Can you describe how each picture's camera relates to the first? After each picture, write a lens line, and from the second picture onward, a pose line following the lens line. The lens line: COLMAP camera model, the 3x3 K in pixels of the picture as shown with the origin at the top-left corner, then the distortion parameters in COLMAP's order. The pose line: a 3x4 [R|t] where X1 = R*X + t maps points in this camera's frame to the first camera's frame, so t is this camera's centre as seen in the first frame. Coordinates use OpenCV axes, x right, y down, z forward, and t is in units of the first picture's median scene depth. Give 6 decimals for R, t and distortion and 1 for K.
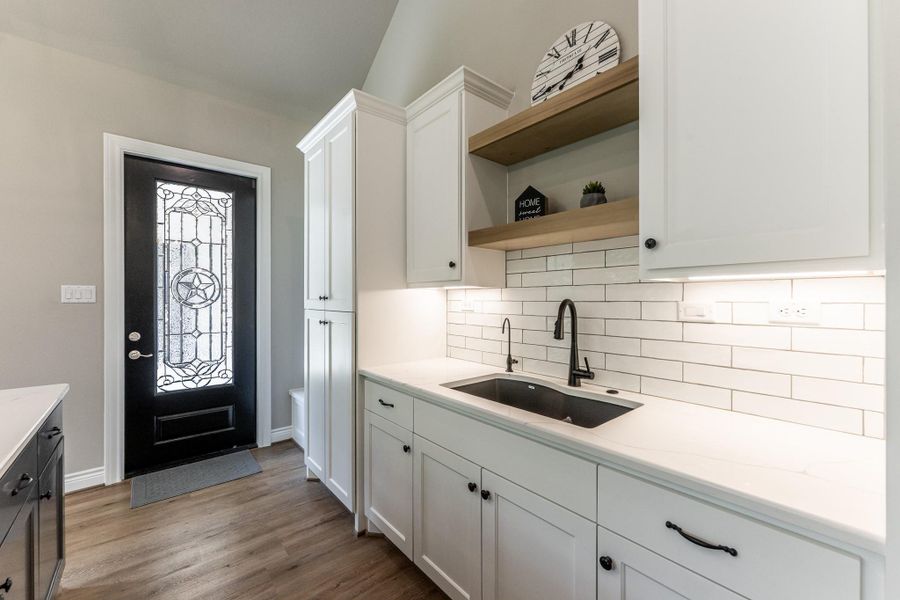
lens RADIAL K [[366.7, 0, 452.0], [0, 366.7, 300.9], [0, 0, 1]] dist [-0.000685, 0.000011]
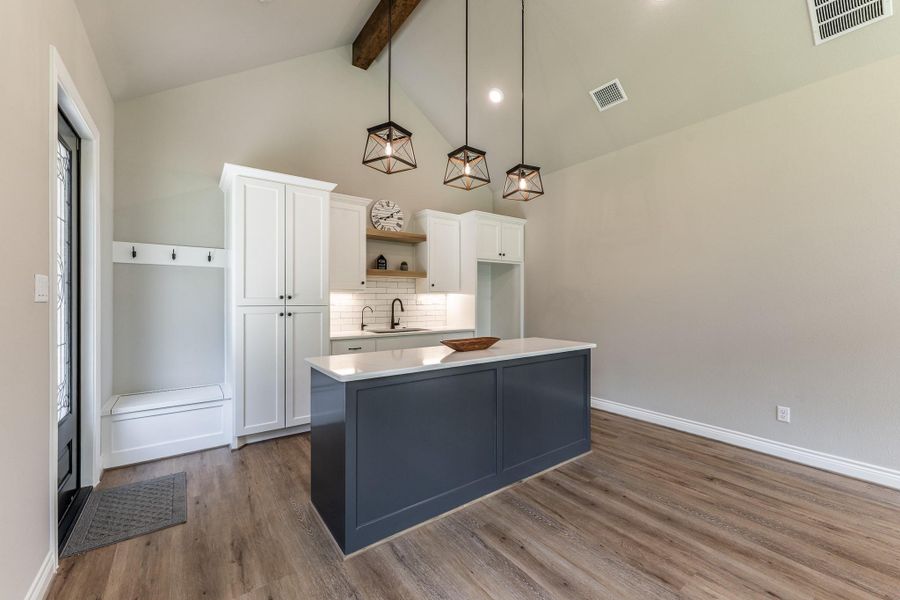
lens RADIAL K [[366.7, 0, 452.0], [0, 366.7, 300.9], [0, 0, 1]] dist [-0.000685, 0.000011]
pose [[0.056694, -0.003923, 0.998384, -2.345804], [0.003698, 0.999986, 0.003719, 0.004799], [-0.998385, 0.003482, 0.056708, 0.357868]]
